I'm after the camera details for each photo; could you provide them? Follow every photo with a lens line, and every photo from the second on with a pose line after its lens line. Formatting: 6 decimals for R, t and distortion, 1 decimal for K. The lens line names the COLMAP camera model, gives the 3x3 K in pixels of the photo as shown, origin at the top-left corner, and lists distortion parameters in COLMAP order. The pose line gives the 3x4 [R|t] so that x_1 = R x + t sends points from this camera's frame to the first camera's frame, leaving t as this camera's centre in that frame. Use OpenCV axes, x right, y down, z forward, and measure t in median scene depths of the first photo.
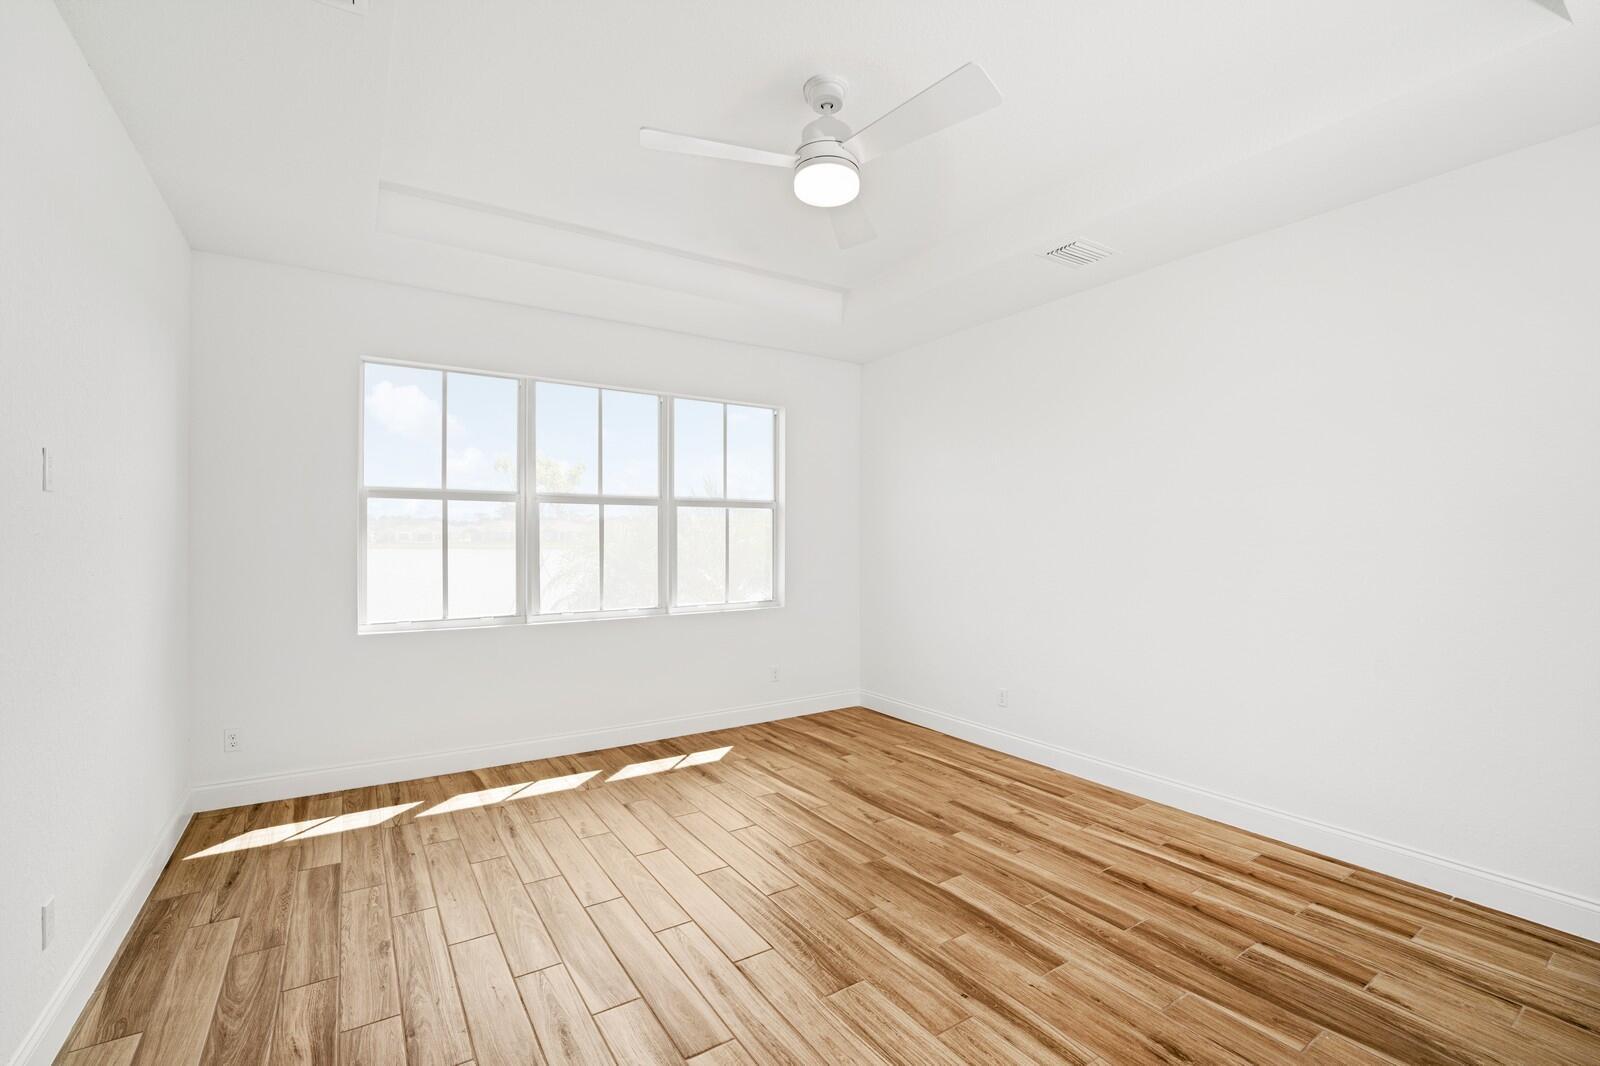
lens RADIAL K [[640.5, 0, 793.5], [0, 640.5, 537.2], [0, 0, 1]] dist [0.006309, -0.000331]
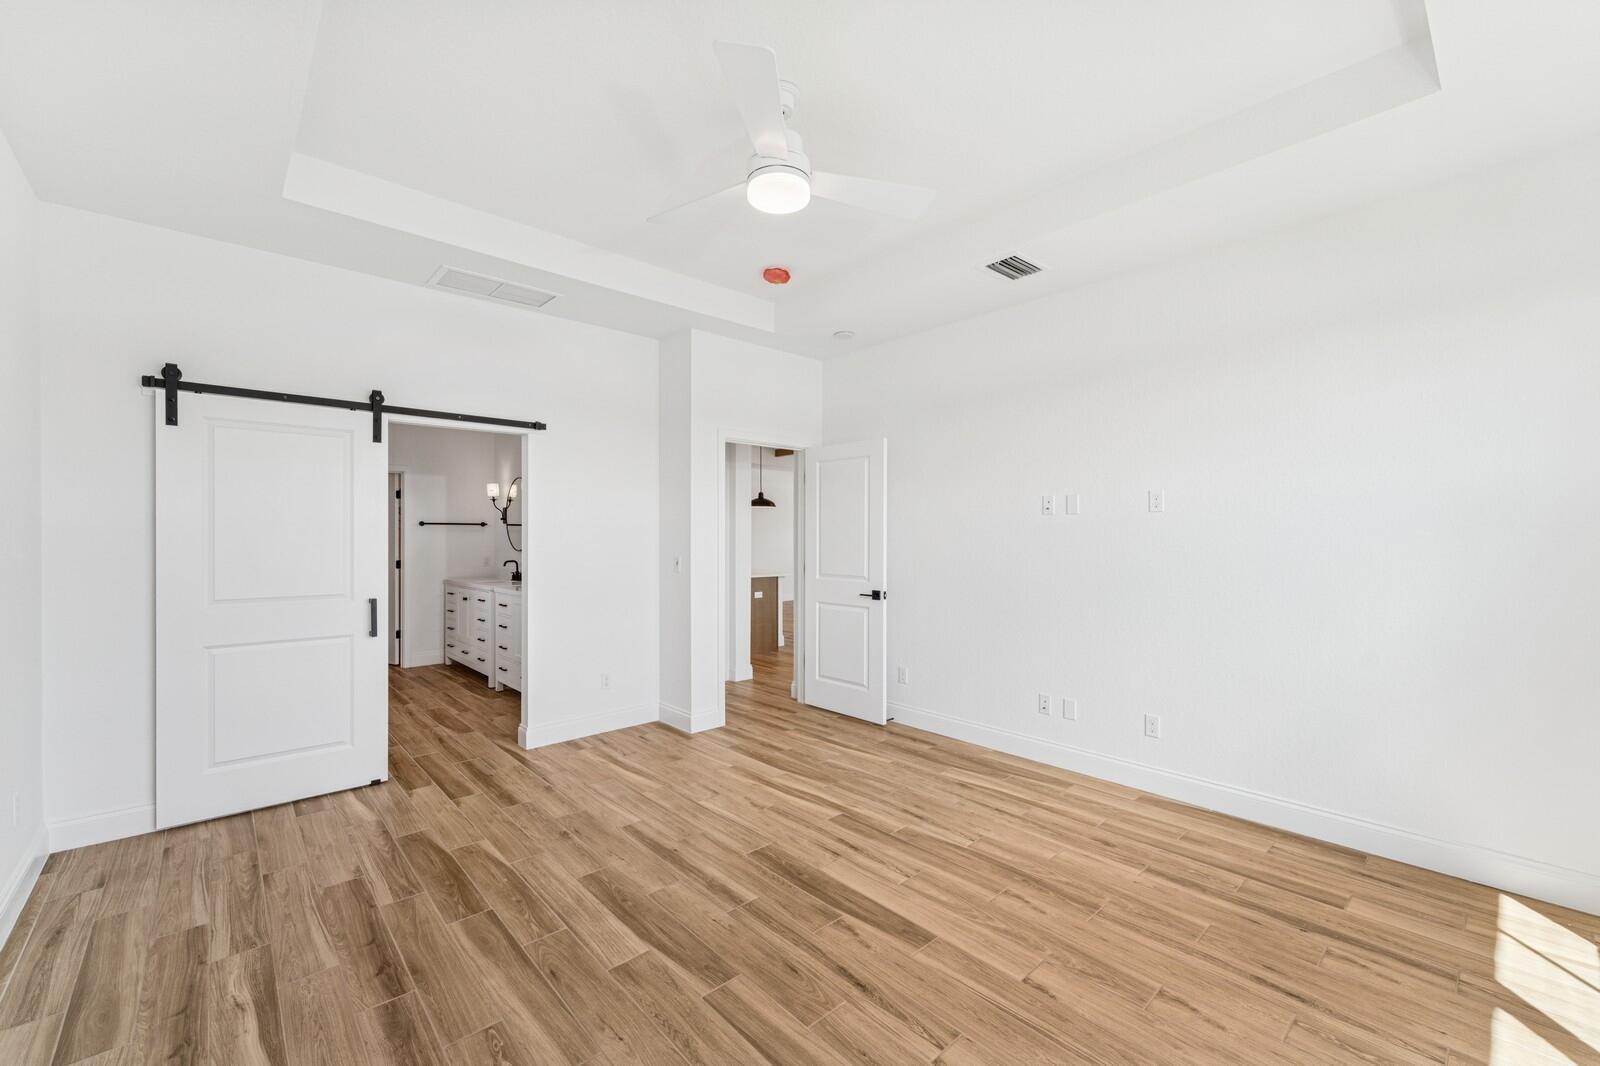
lens RADIAL K [[640.5, 0, 793.5], [0, 640.5, 537.2], [0, 0, 1]] dist [0.006309, -0.000331]
pose [[-0.988399, -0.003092, -0.151849, 0.181959], [-0.002318, 0.999983, -0.005274, 0.014374], [0.151863, -0.004860, -0.988390, 1.985388]]
